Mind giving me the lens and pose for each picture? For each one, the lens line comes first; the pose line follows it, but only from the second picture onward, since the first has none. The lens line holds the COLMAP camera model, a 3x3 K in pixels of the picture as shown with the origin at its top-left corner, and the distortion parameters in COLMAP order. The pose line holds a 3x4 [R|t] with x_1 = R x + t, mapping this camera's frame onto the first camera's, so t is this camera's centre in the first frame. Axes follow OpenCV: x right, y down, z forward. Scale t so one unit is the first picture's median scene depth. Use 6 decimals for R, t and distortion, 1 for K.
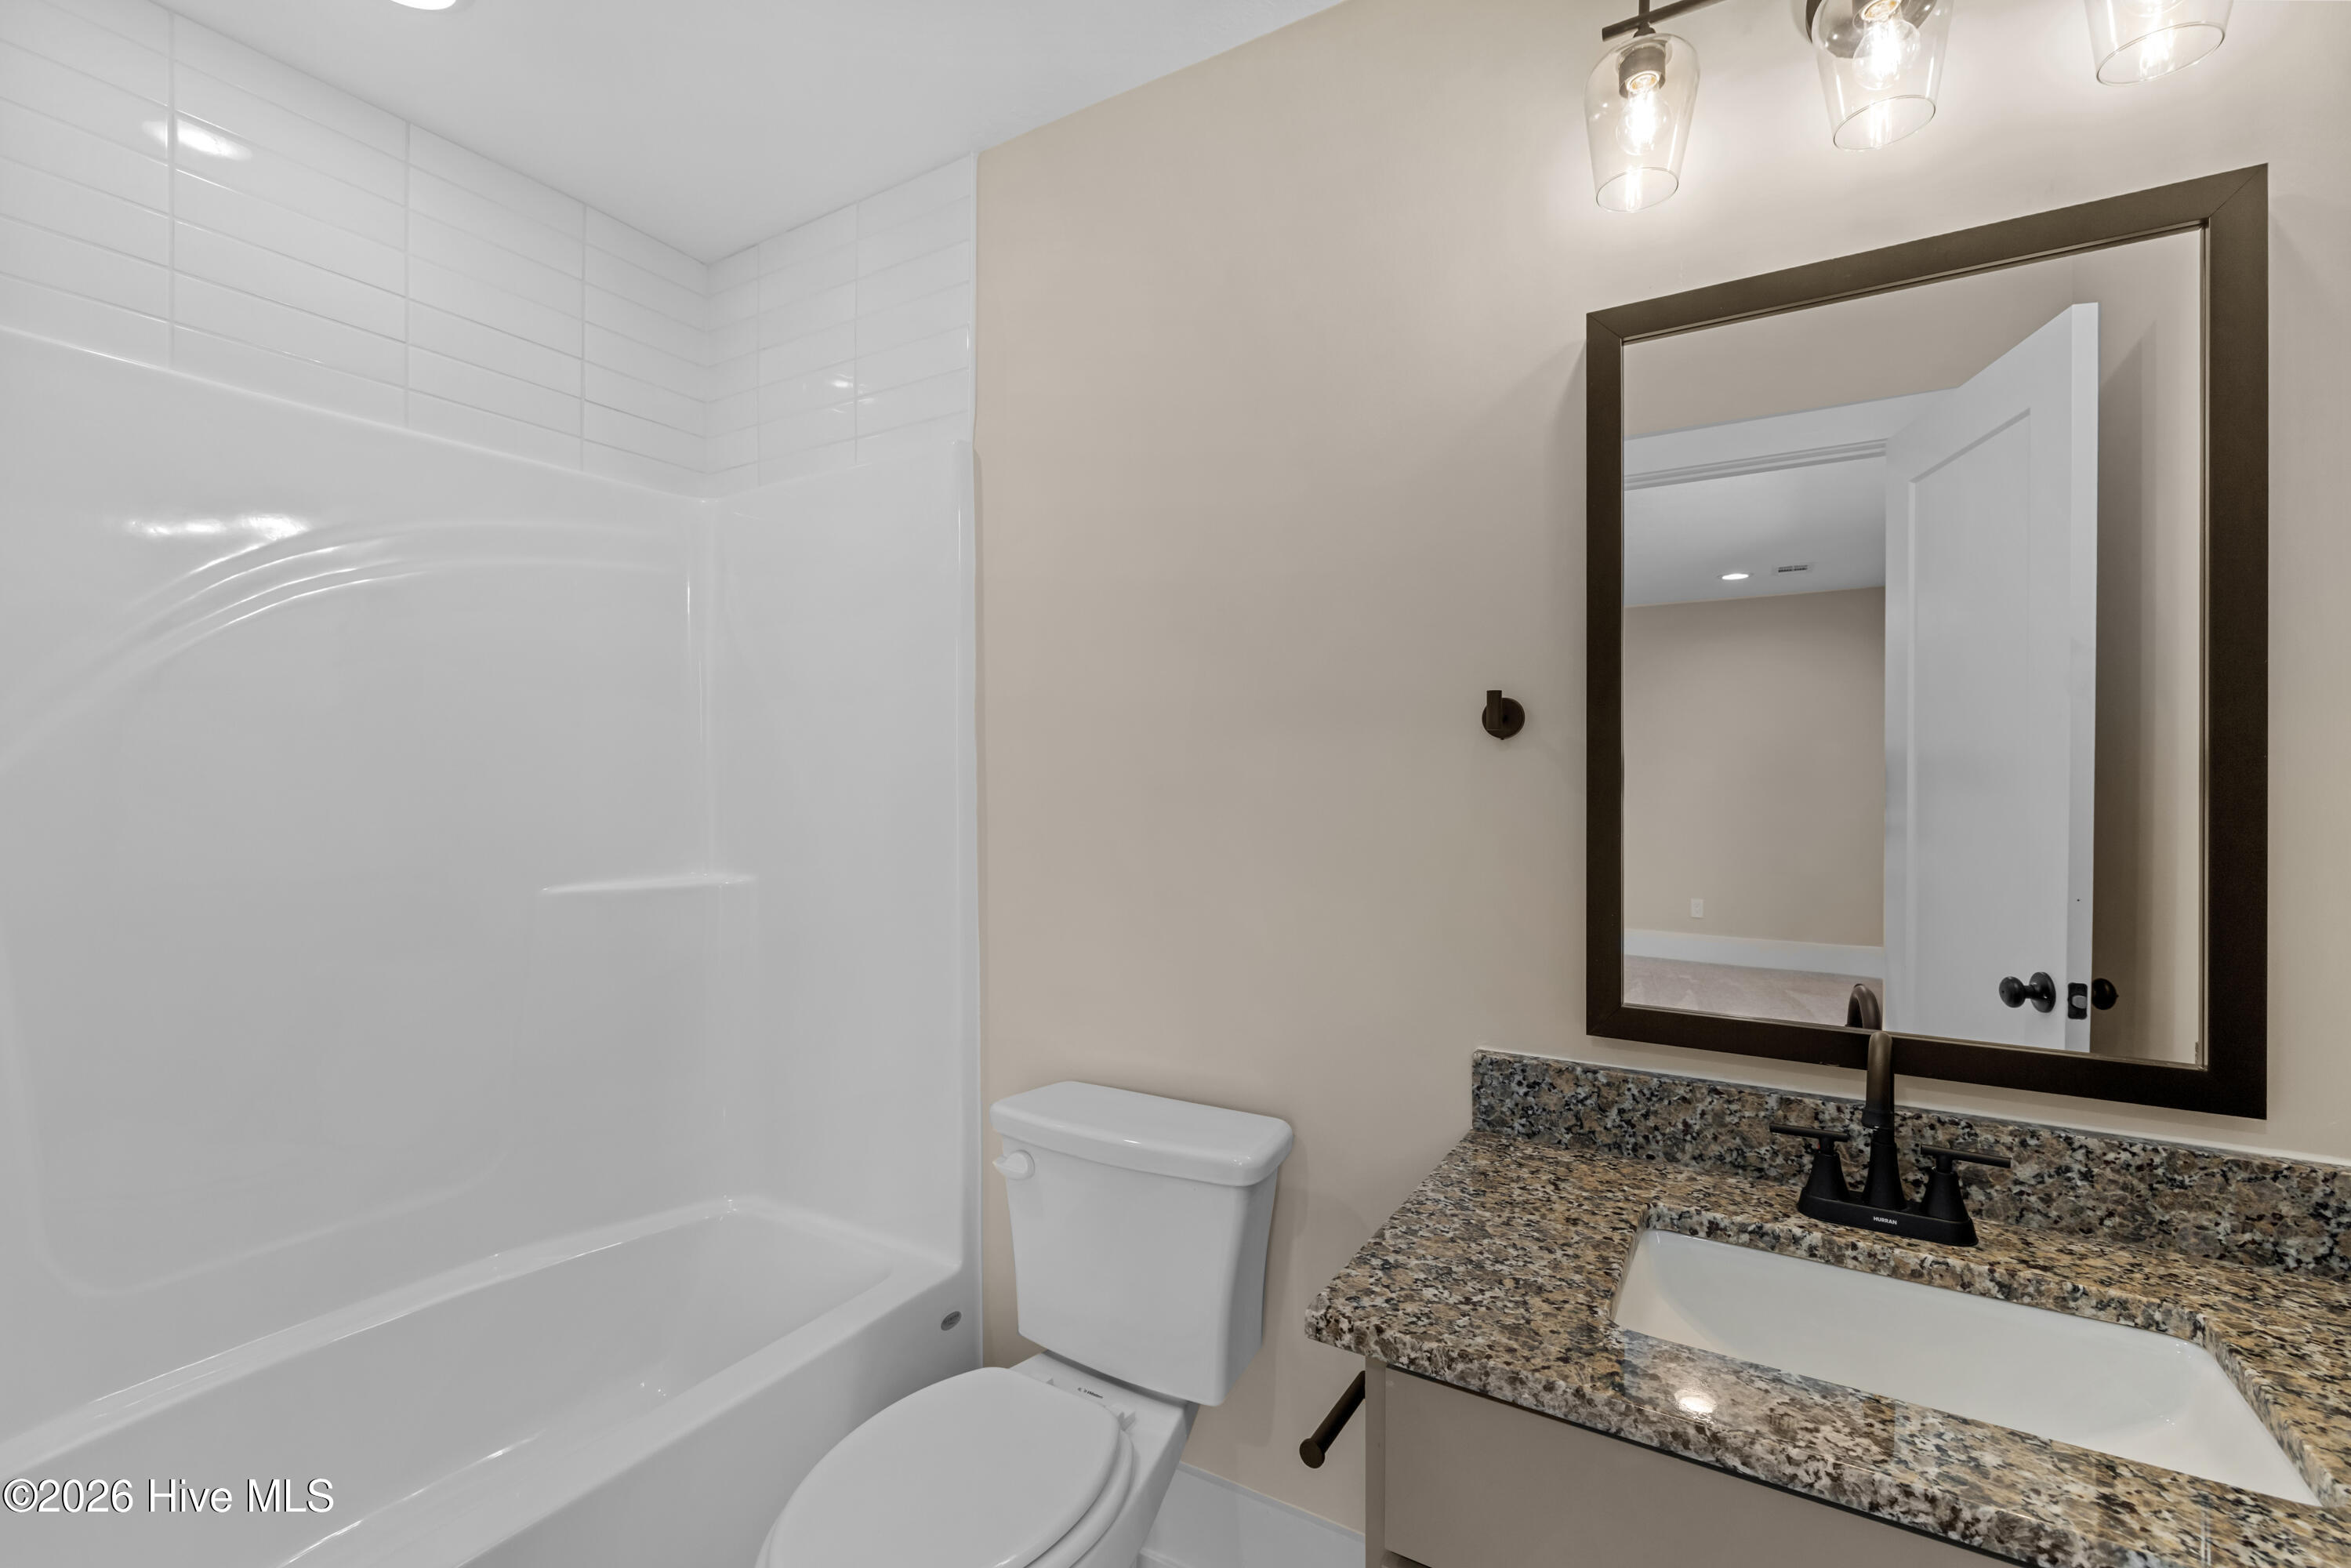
lens RADIAL K [[1017.2, 0, 1173.4], [0, 1017.2, 783.3], [0, 0, 1]] dist [0.003635, 0.000603]
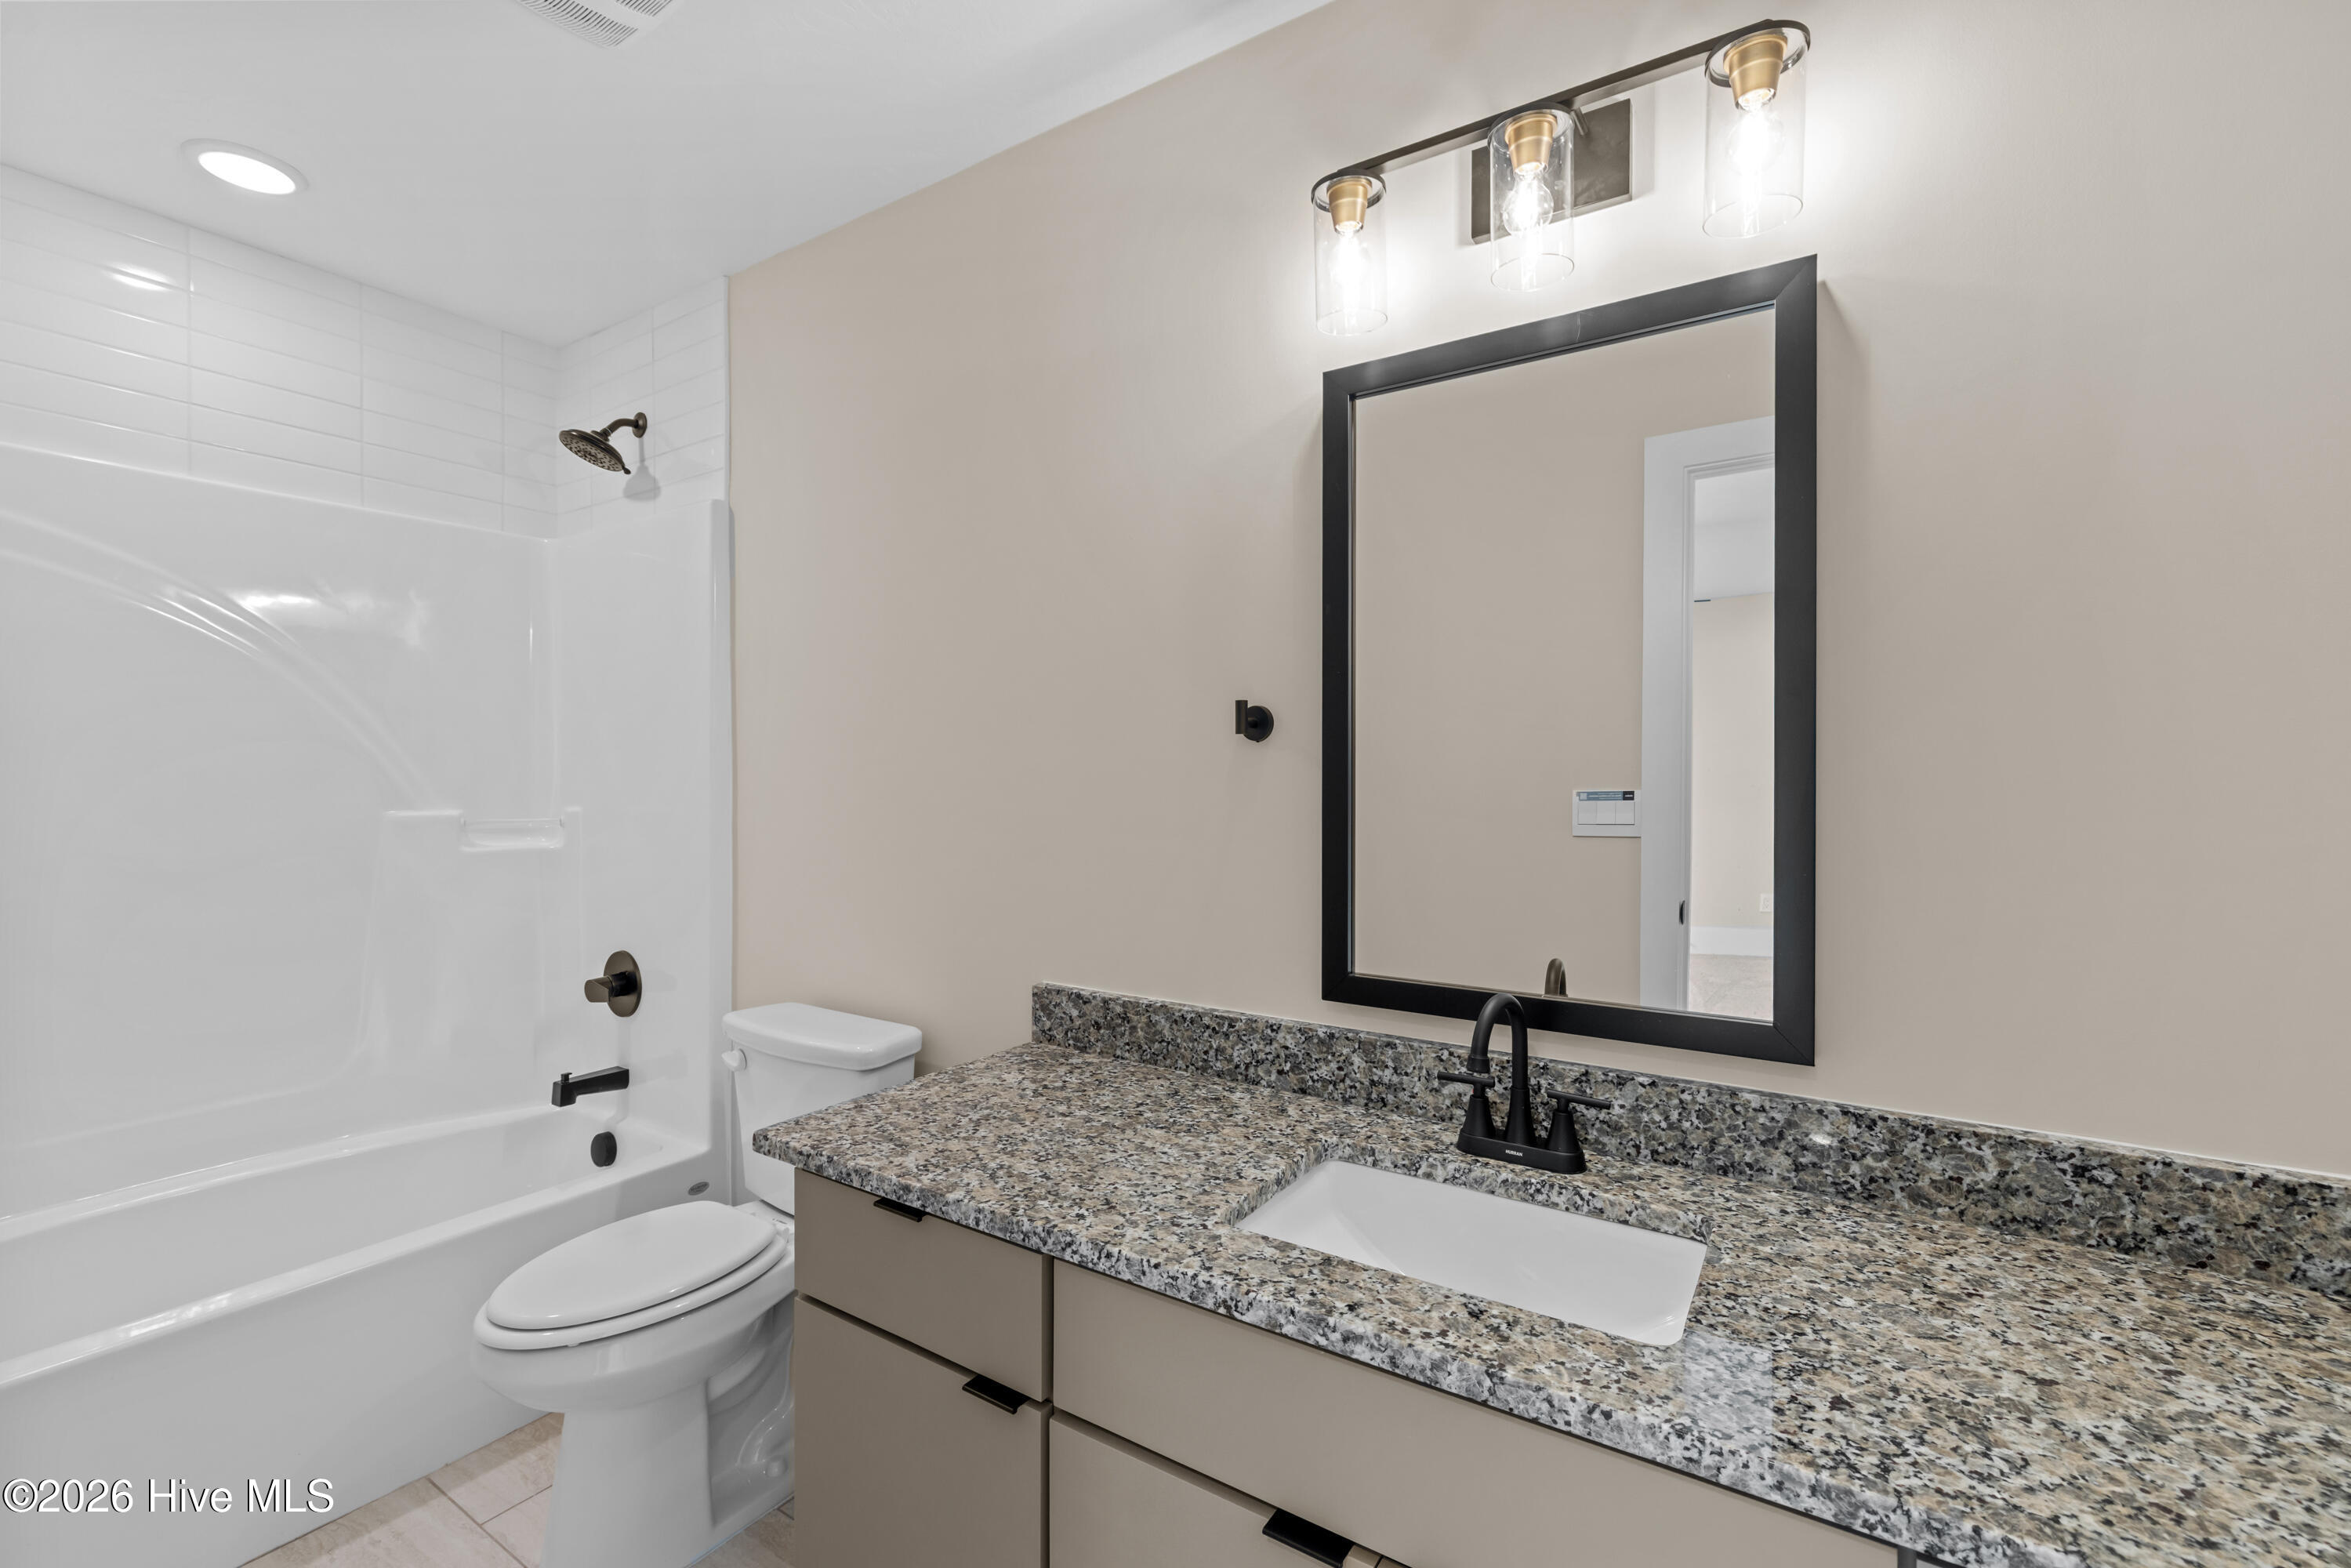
lens RADIAL K [[1017.2, 0, 1170.2], [0, 1017.2, 781.4], [0, 0, 1]] dist [0.003635, 0.000603]
pose [[0.998734, 0.005140, -0.050049, 0.350549], [-0.005338, 0.999978, -0.003825, 0.007566], [0.050029, 0.004087, 0.998739, -0.188477]]
